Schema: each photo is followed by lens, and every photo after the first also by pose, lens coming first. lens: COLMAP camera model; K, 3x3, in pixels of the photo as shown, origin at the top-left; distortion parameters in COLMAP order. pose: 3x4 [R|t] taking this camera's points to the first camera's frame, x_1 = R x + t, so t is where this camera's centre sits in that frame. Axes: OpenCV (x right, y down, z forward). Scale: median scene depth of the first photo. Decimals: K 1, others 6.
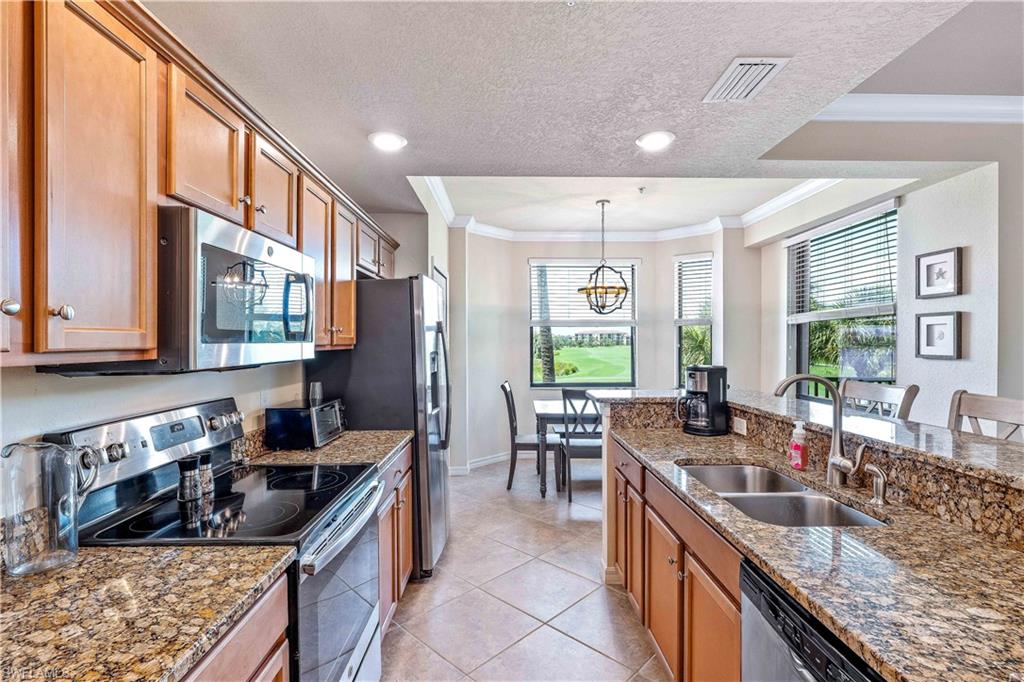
lens RADIAL K [[488.3, 0, 514.4], [0, 488.3, 347.1], [0, 0, 1]] dist [0.004499, -0.001279]
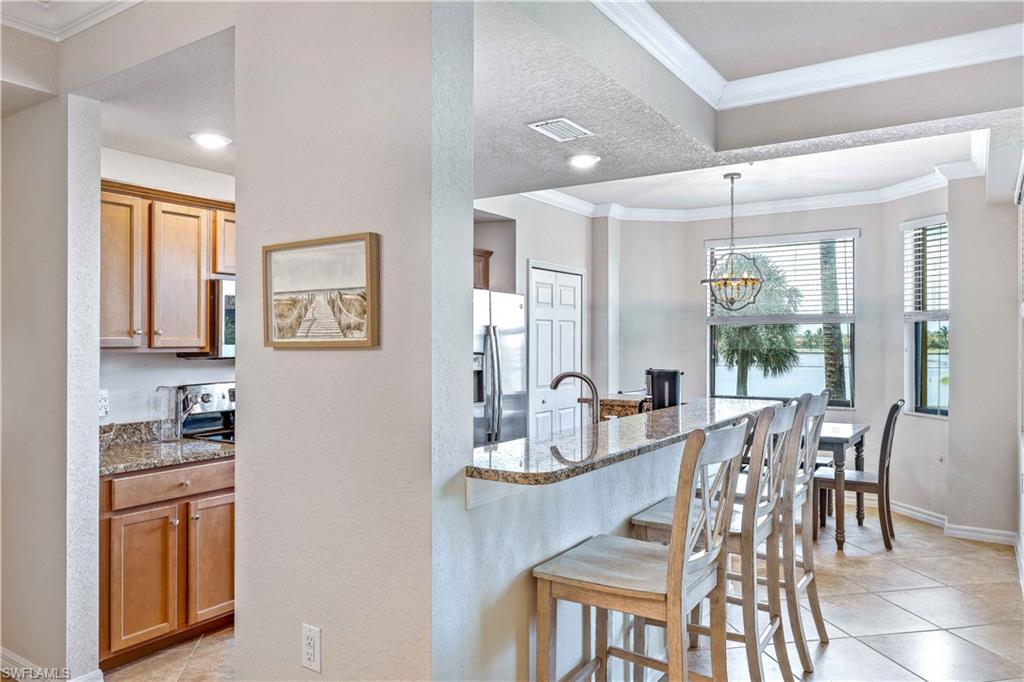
lens RADIAL K [[714.5, 0, 510.2], [0, 714.5, 341.1], [0, 0, 1]] dist [-0.033118, -0.000732]
pose [[0.827484, 0.003020, -0.561481, 1.992459], [-0.009312, 0.999922, -0.008345, -0.007731], [0.561412, 0.012134, 0.827448, -0.770717]]
